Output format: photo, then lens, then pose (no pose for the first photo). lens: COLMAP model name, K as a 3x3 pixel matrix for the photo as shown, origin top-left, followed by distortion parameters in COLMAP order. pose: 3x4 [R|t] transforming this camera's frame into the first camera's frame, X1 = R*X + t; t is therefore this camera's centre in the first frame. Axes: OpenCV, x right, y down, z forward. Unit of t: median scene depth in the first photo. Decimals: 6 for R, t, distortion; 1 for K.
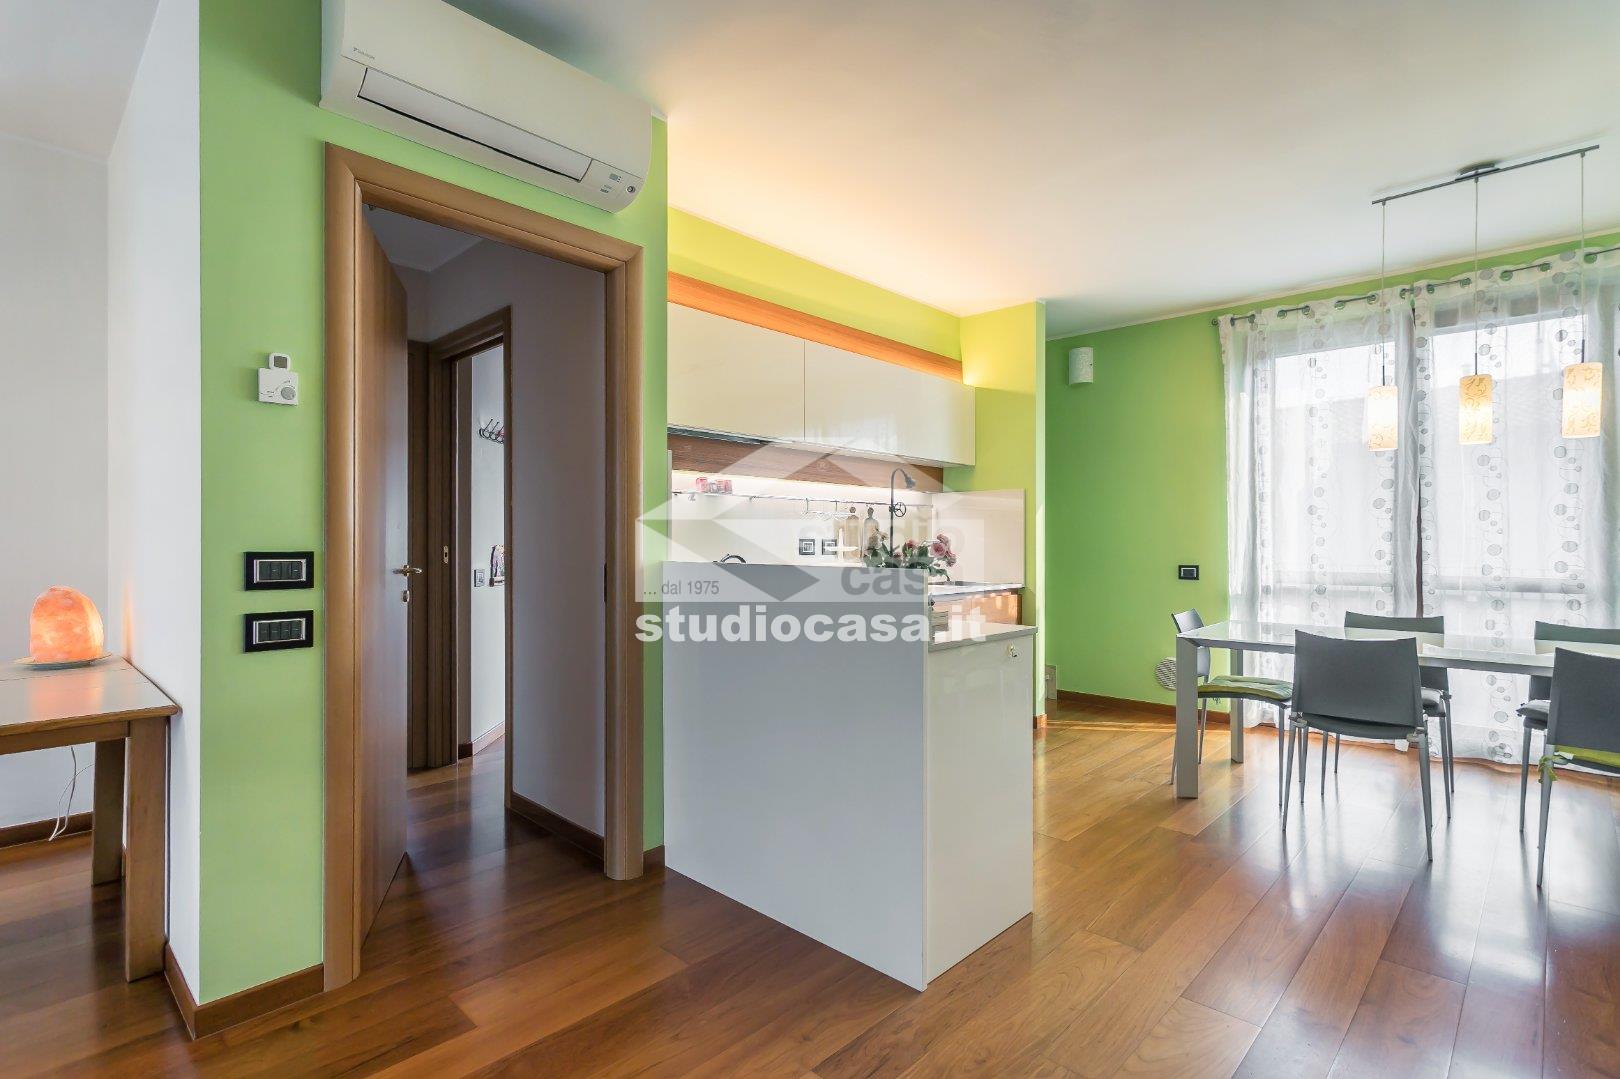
lens RADIAL K [[781.9, 0, 789.4], [0, 781.9, 534.0], [0, 0, 1]] dist [0.001057, -0.000540]
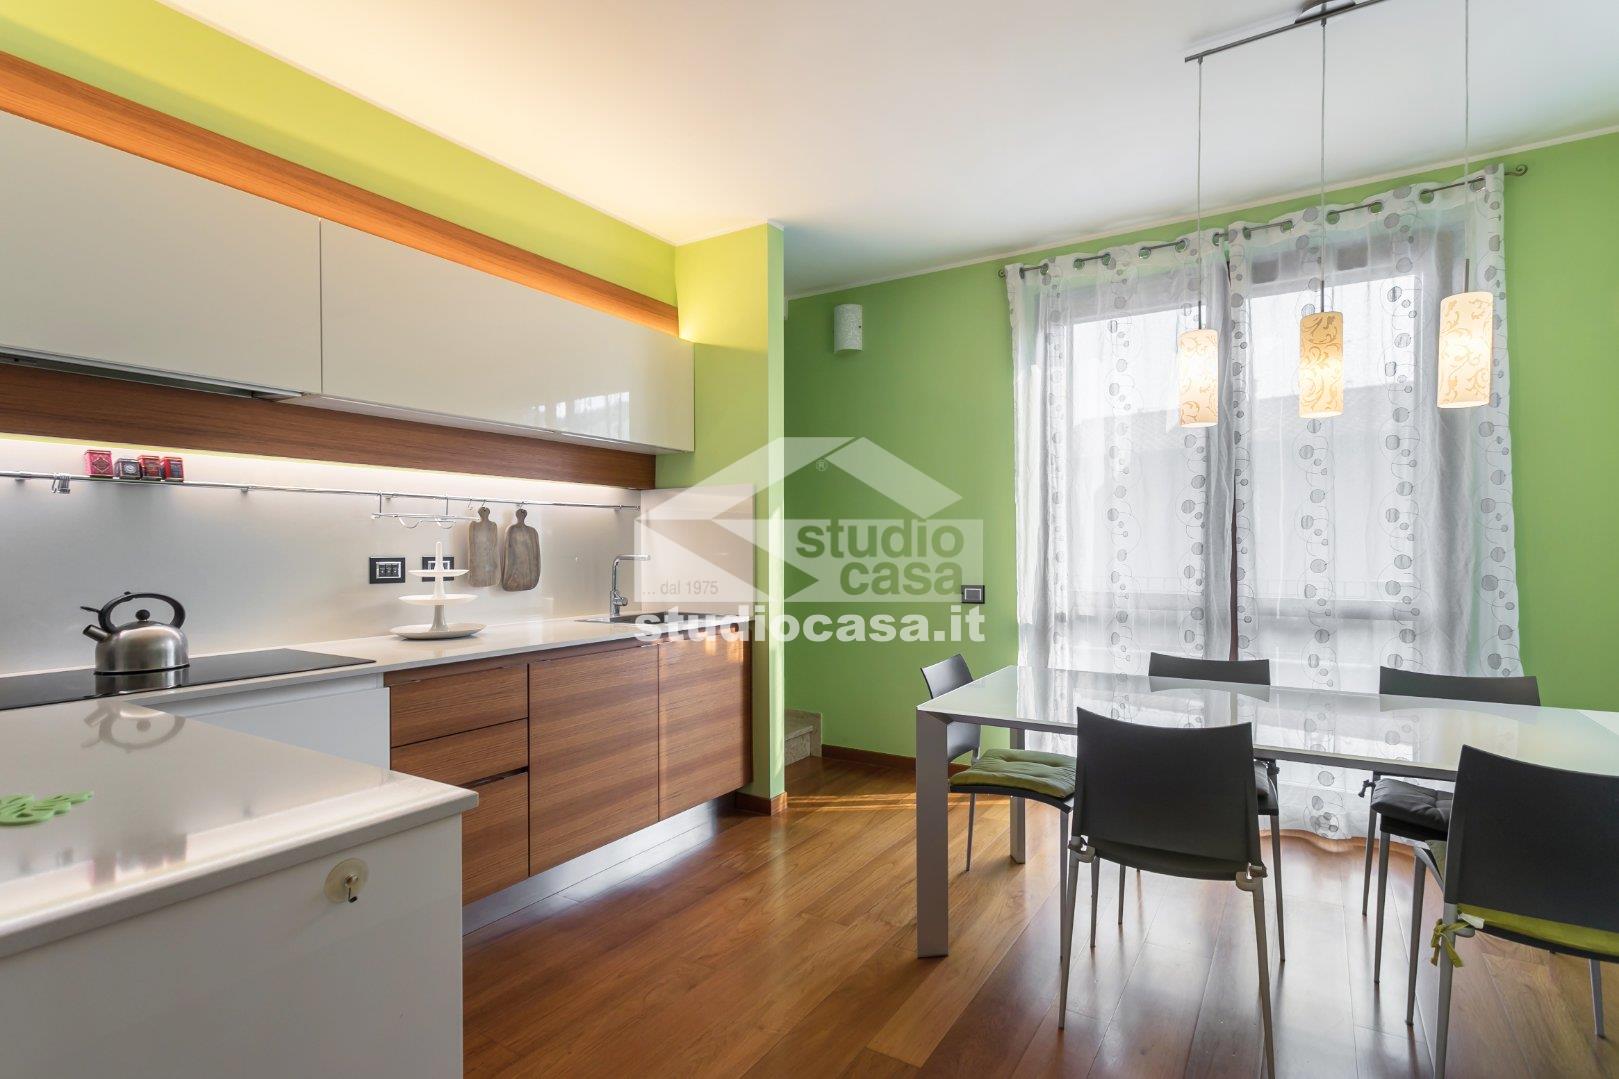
lens RADIAL K [[796.4, 0, 802.3], [0, 796.4, 546.9], [0, 0, 1]] dist [-0.000103, 0.000583]
pose [[0.979191, -0.004949, 0.202883, 0.218506], [0.002887, 0.999941, 0.010461, -0.008415], [-0.202923, -0.009657, 0.979147, 0.304702]]
